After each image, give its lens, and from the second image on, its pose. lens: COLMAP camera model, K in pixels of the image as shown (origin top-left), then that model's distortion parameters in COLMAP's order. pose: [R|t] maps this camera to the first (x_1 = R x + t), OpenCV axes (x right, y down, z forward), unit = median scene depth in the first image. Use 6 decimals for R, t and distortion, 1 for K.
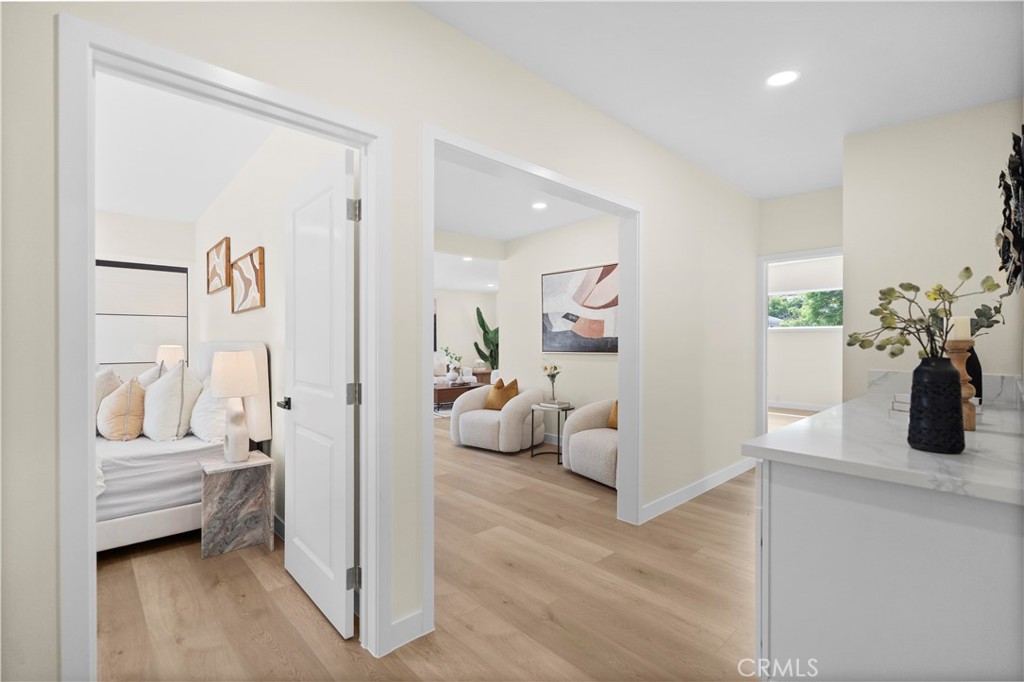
lens RADIAL K [[466.7, 0, 517.4], [0, 466.7, 340.5], [0, 0, 1]] dist [-0.001787, 0.000715]
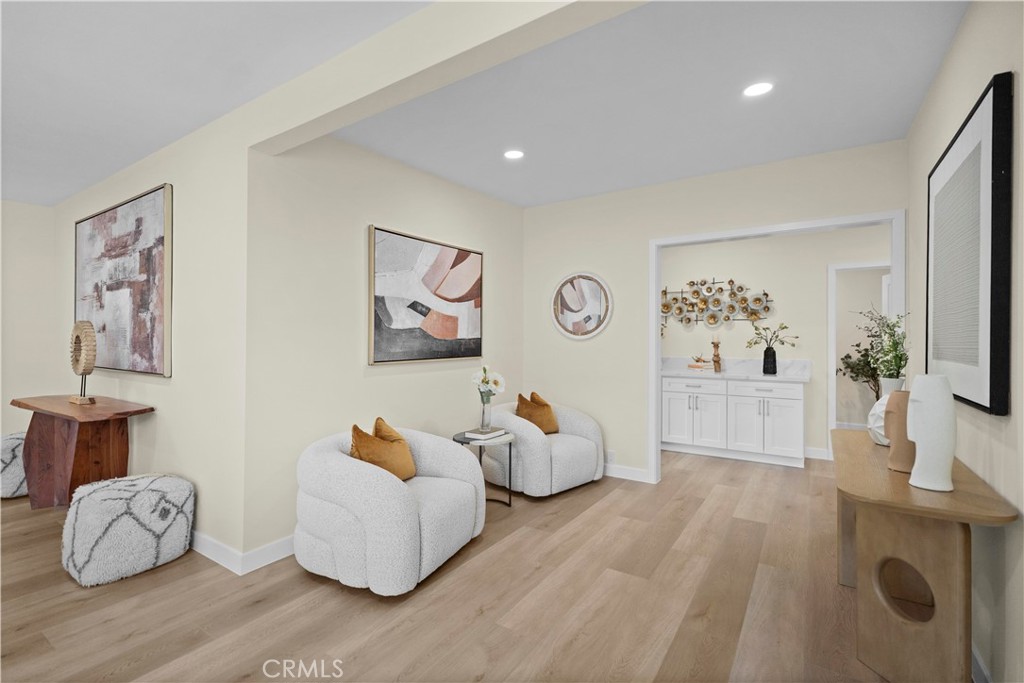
lens RADIAL K [[466.7, 0, 510.6], [0, 466.7, 337.5], [0, 0, 1]] dist [-0.001787, 0.000715]
pose [[-0.226117, 0.005447, 0.974085, -0.585247], [0.003019, 0.999983, -0.004891, -0.004361], [-0.974095, 0.001835, -0.226130, 1.056700]]
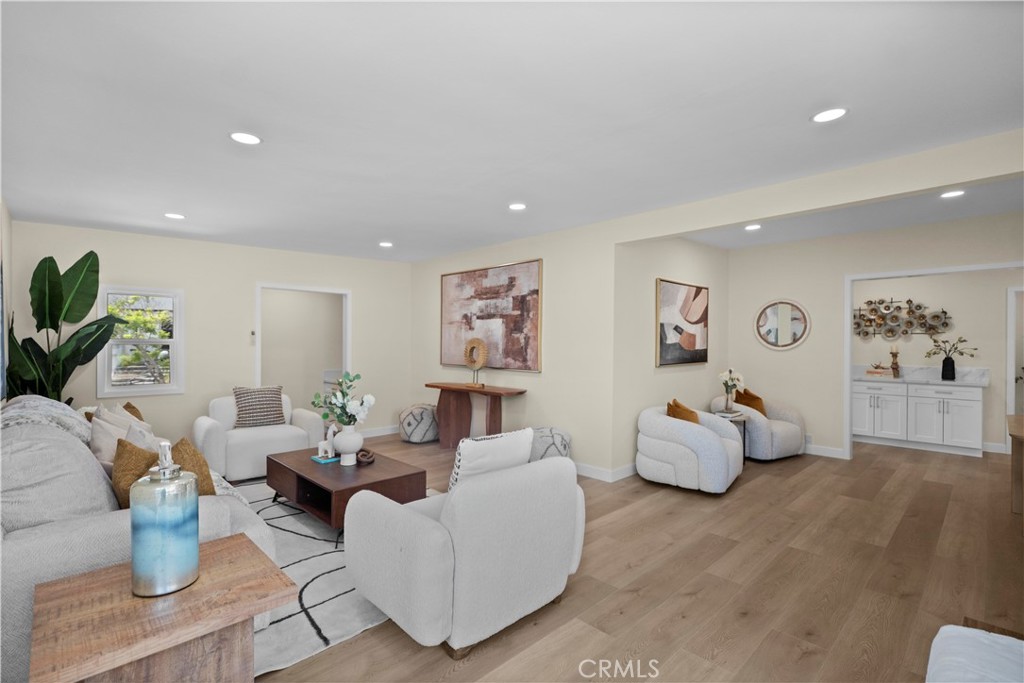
lens RADIAL K [[466.7, 0, 513.8], [0, 466.7, 343.5], [0, 0, 1]] dist [-0.001787, 0.000715]
pose [[-0.007937, 0.000671, 0.999968, -0.914865], [-0.001555, 0.999999, -0.000683, -0.019123], [-0.999967, -0.001560, -0.007936, 1.405410]]
